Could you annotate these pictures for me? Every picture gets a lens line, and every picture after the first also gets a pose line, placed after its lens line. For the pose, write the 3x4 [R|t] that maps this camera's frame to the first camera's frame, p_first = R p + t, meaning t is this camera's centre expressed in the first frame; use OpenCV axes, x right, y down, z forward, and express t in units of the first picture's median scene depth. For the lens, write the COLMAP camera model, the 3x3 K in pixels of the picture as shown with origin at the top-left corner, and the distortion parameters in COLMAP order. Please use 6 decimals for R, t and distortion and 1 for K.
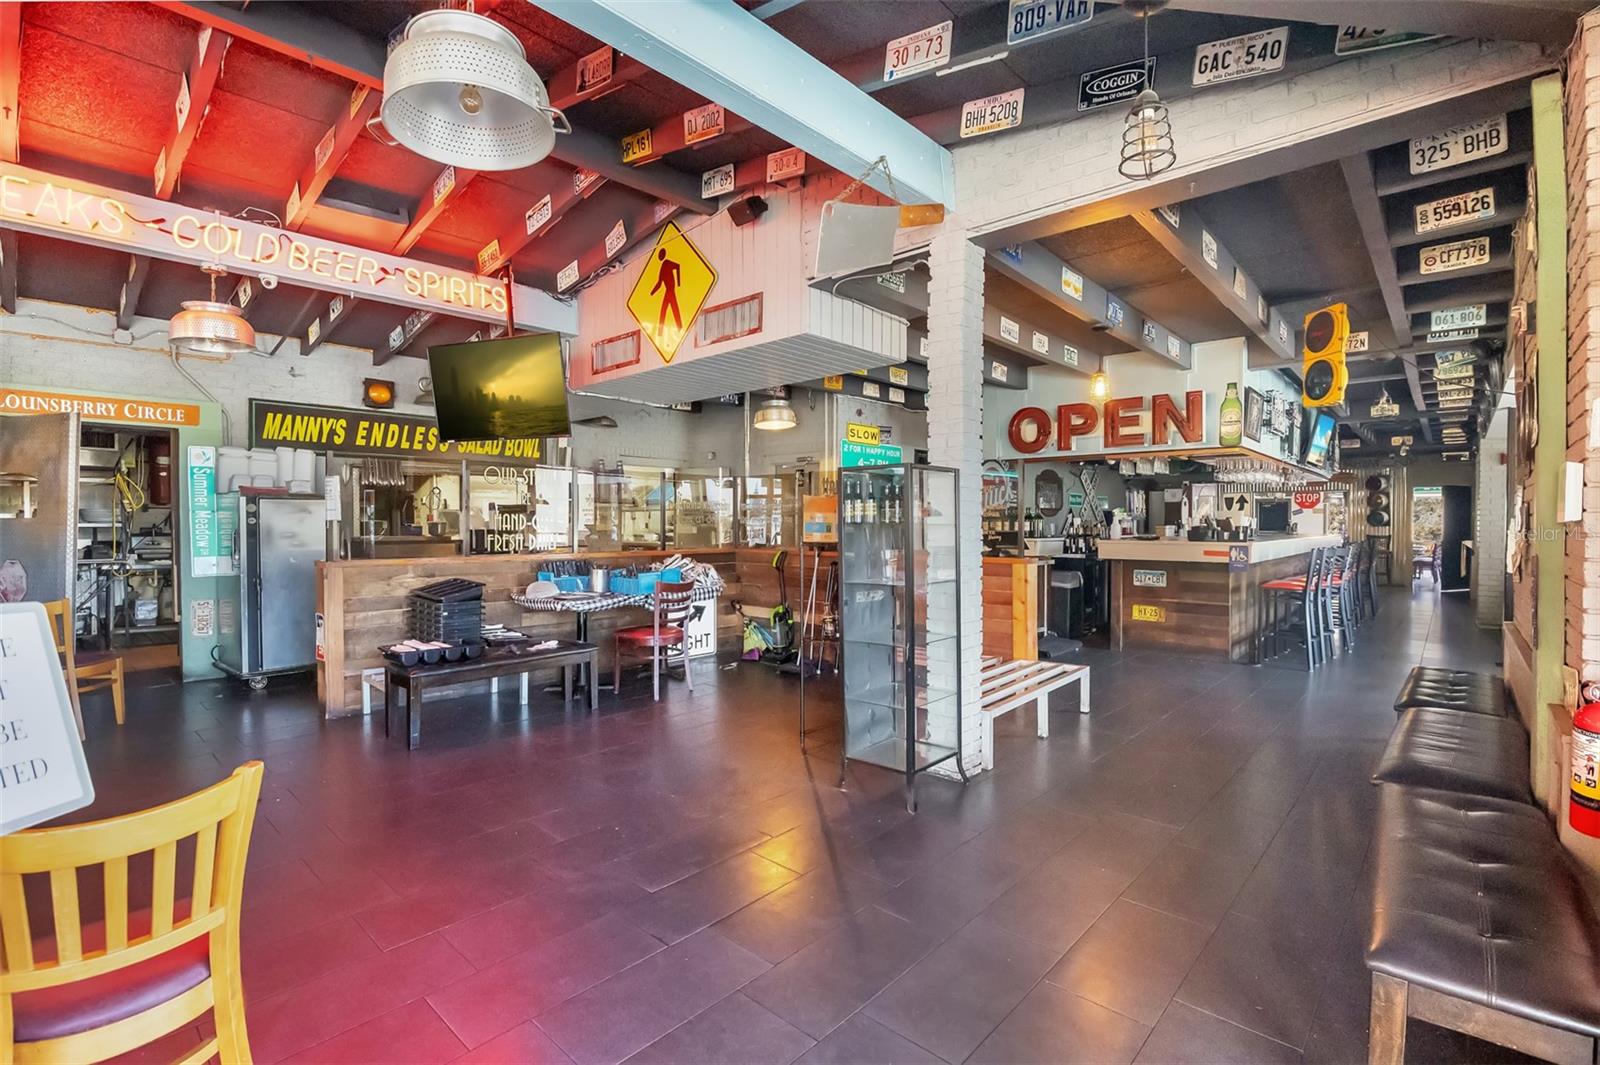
lens RADIAL K [[740.7, 0, 801.8], [0, 740.7, 530.9], [0, 0, 1]] dist [-0.018655, -0.000779]
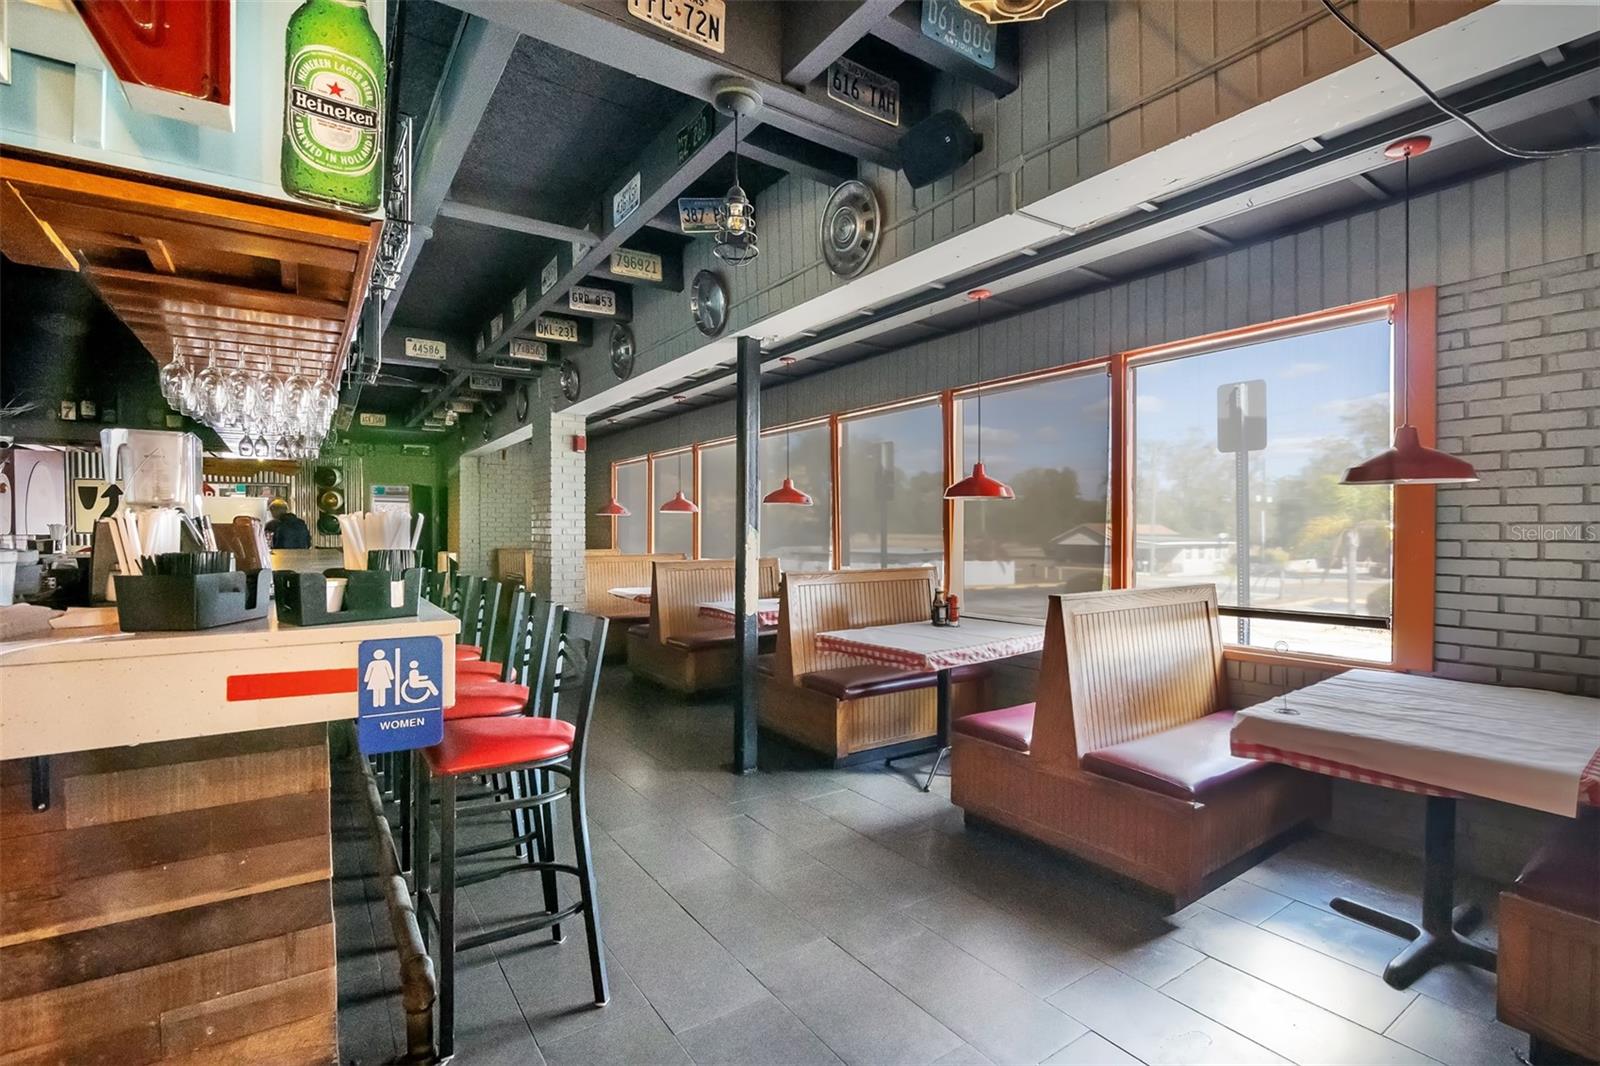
lens RADIAL K [[741.7, 0, 798.7], [0, 741.7, 540.3], [0, 0, 1]] dist [-0.020210, 0.000310]
pose [[0.235915, -0.014128, 0.971671, 0.180156], [0.010212, 0.999875, 0.012059, -0.005160], [-0.971720, 0.007078, 0.236030, 0.370641]]
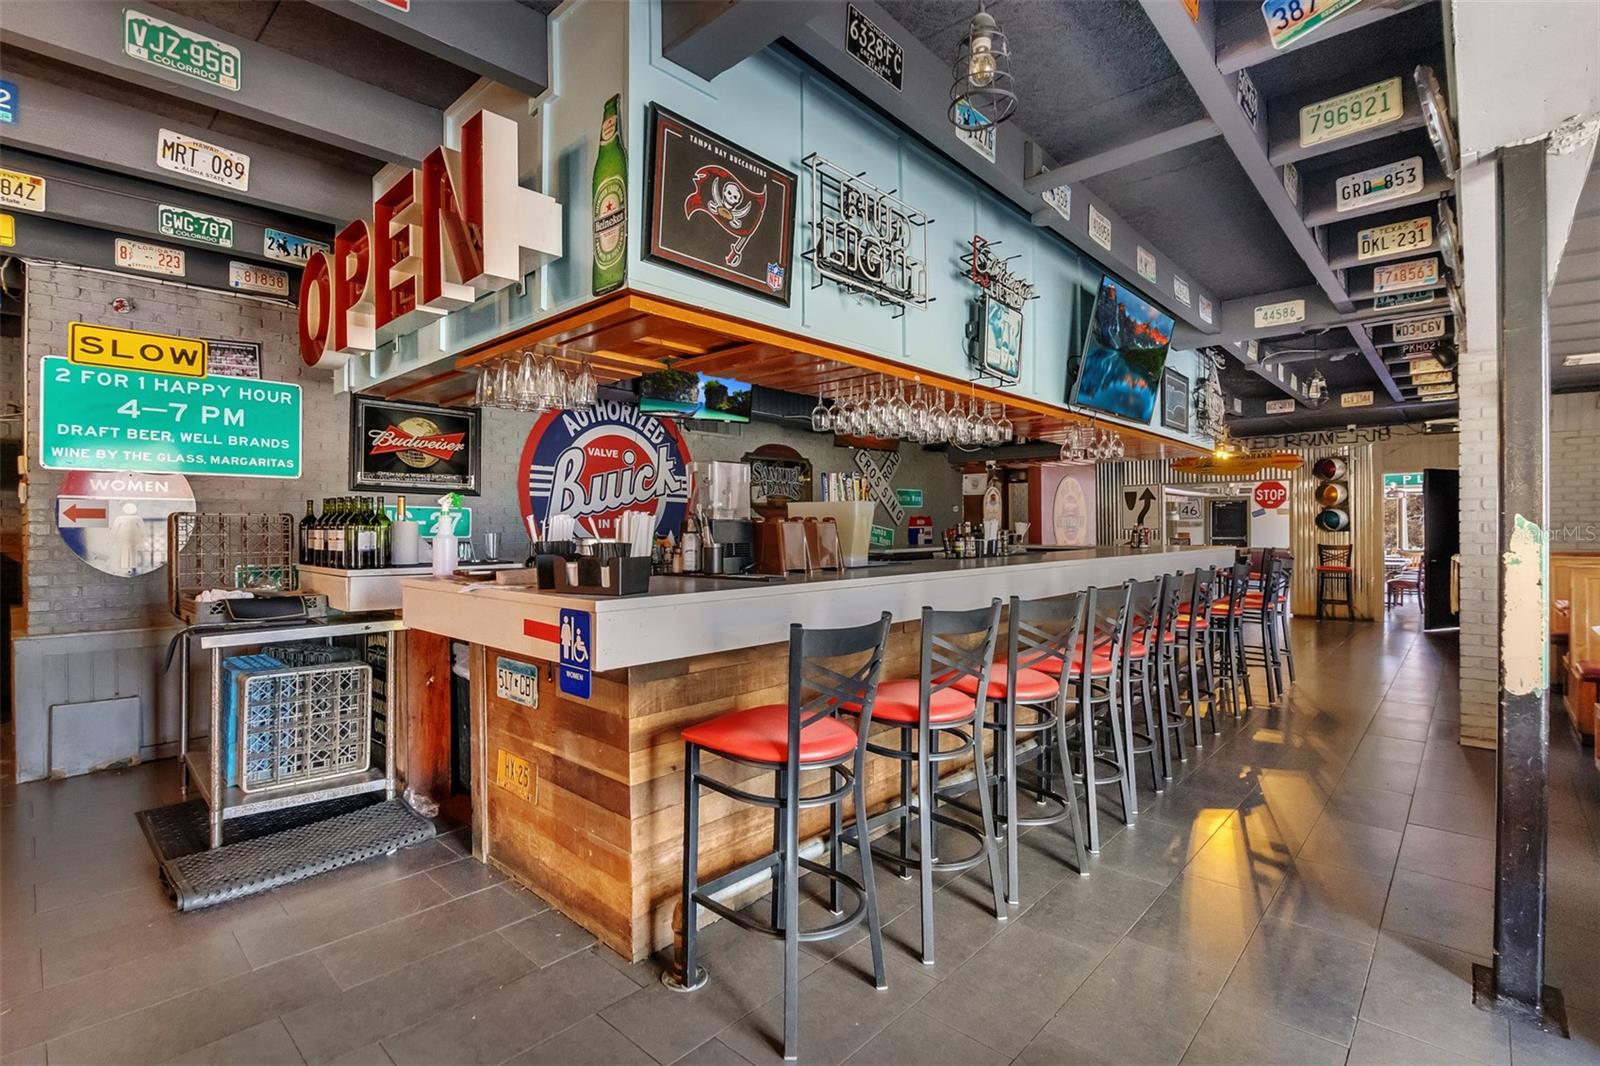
lens RADIAL K [[741.7, 0, 794.6], [0, 741.7, 521.9], [0, 0, 1]] dist [-0.020210, 0.000310]
pose [[0.999720, -0.004021, -0.023333, 0.309968], [0.003570, 0.999807, -0.019318, -0.004131], [0.023406, 0.019230, 0.999541, 0.314634]]
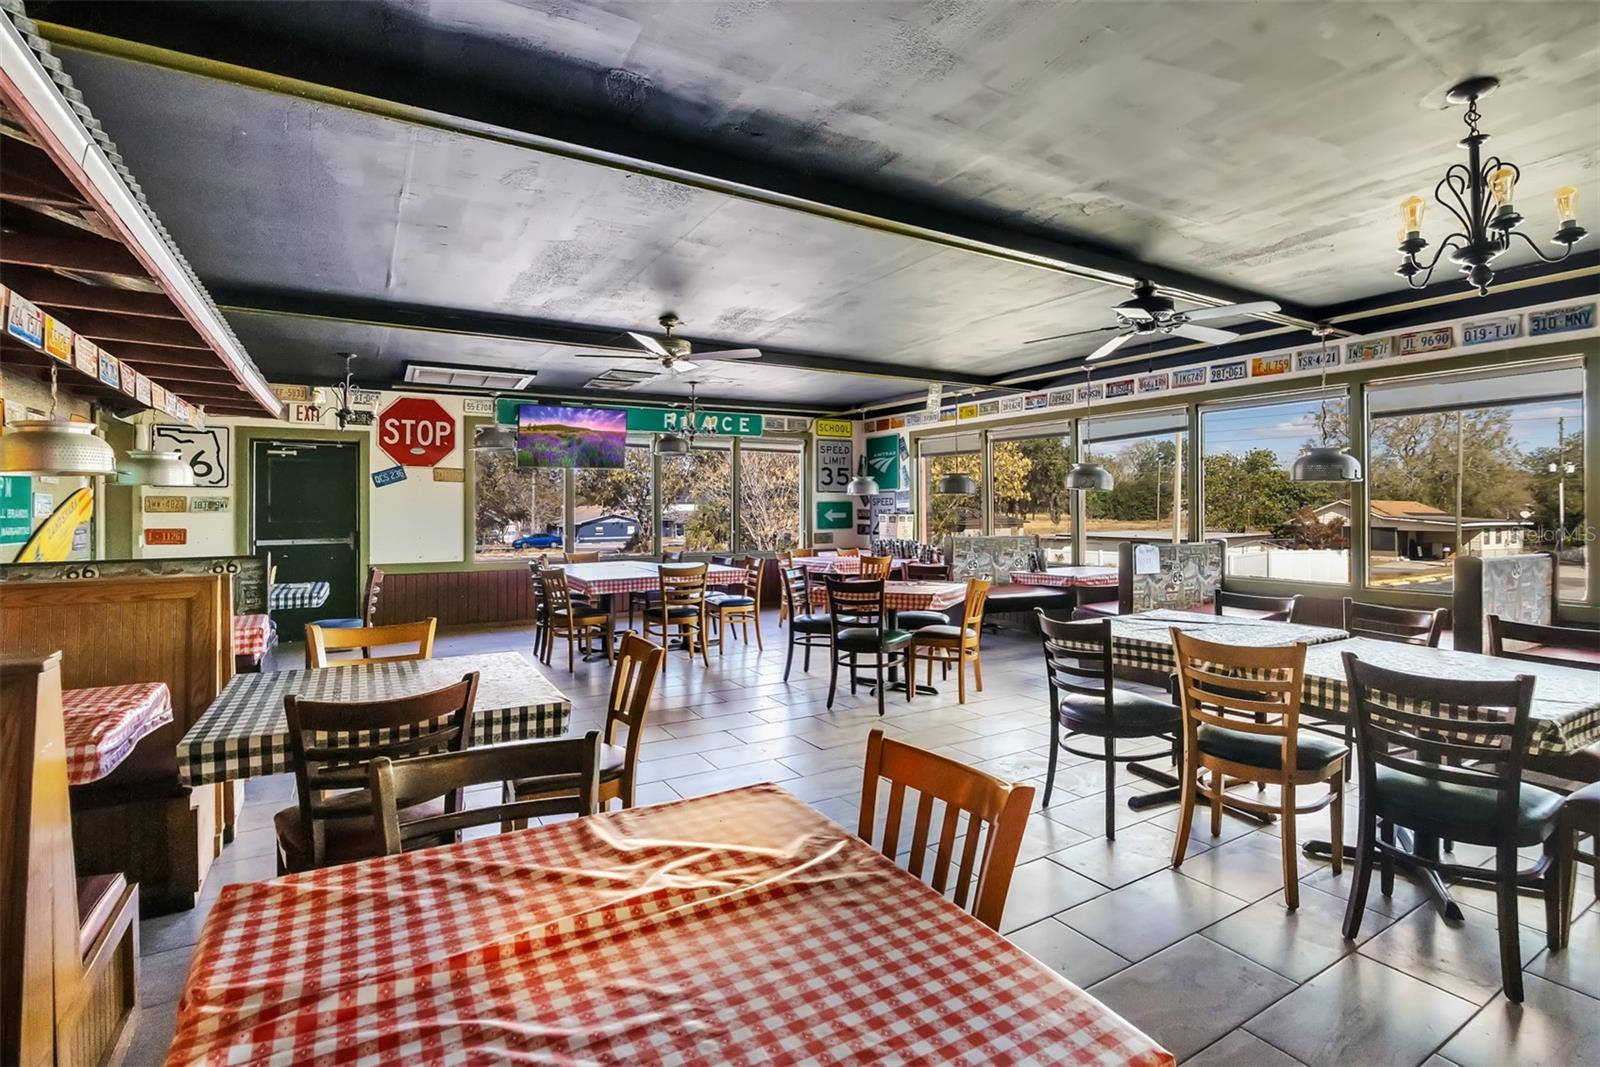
lens RADIAL K [[741.7, 0, 786.3], [0, 741.7, 510.0], [0, 0, 1]] dist [-0.020210, 0.000310]
pose [[0.302008, 0.000565, 0.953305, 0.676214], [0.015939, 0.999857, -0.005642, -0.010961], [-0.953172, 0.016899, 0.301956, 1.178081]]
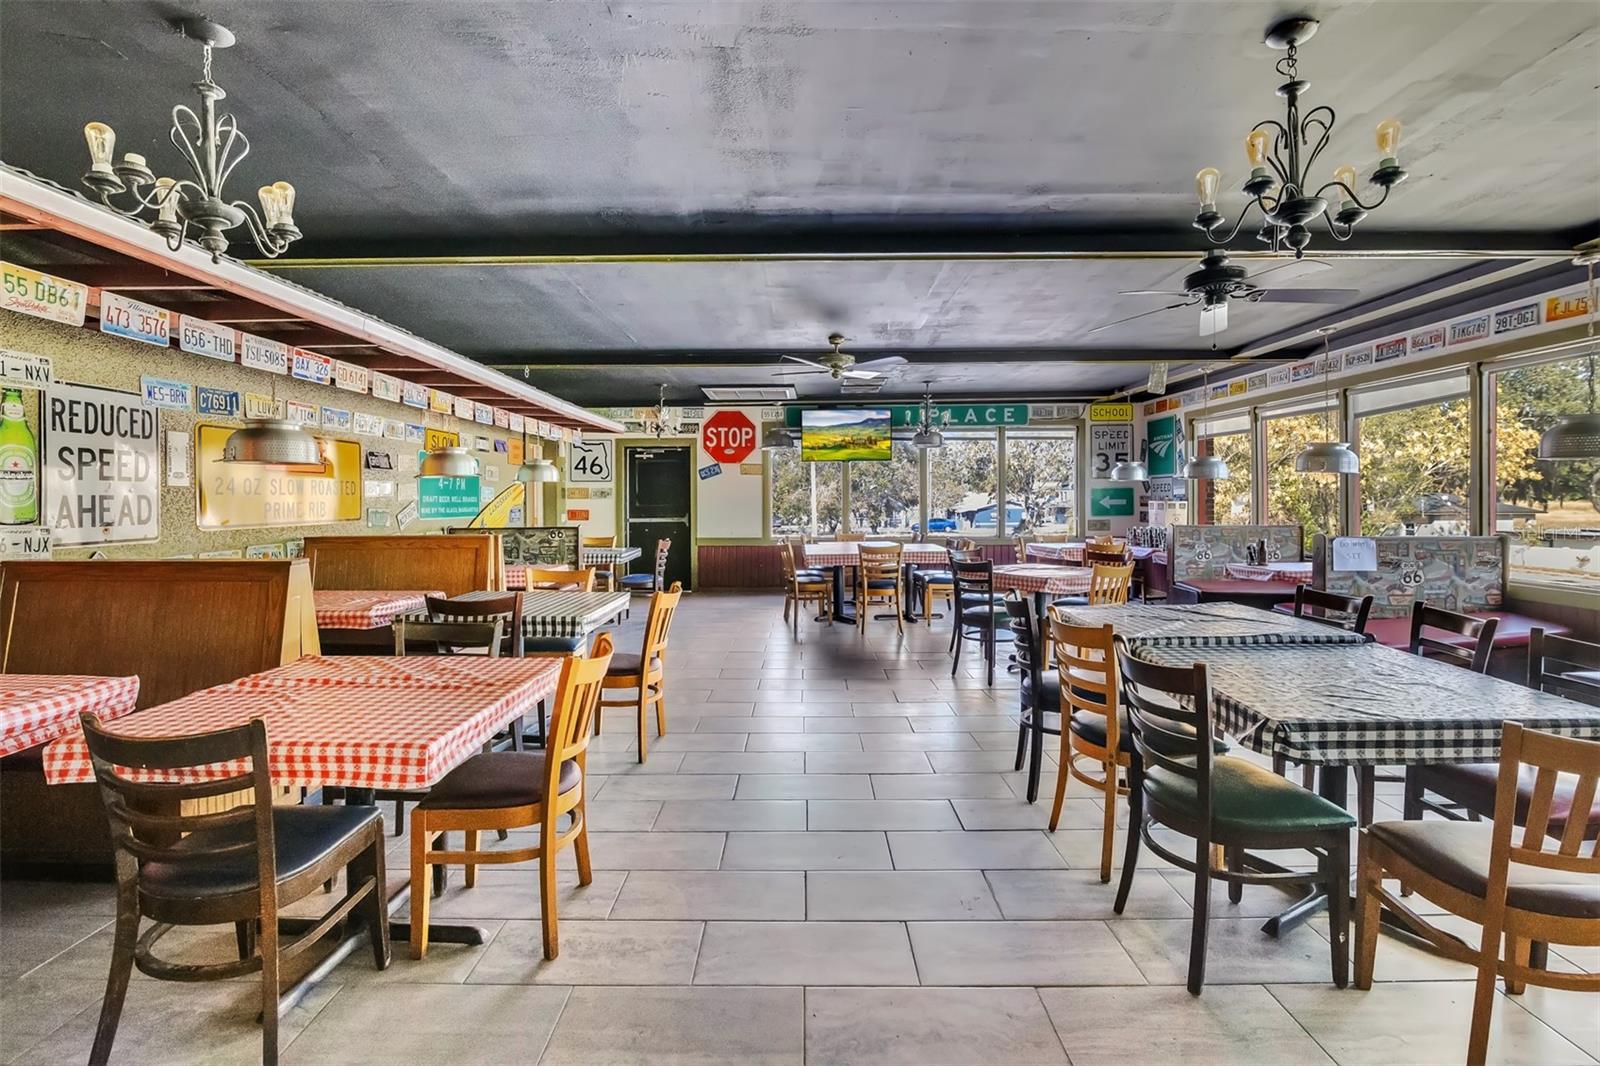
lens RADIAL K [[741.7, 0, 828.8], [0, 741.7, 509.8], [0, 0, 1]] dist [-0.020210, 0.000310]
pose [[0.746626, -0.011813, 0.665140, 0.709458], [0.012054, 0.999918, 0.004227, -0.008153], [-0.665135, 0.004862, 0.746707, 1.020655]]
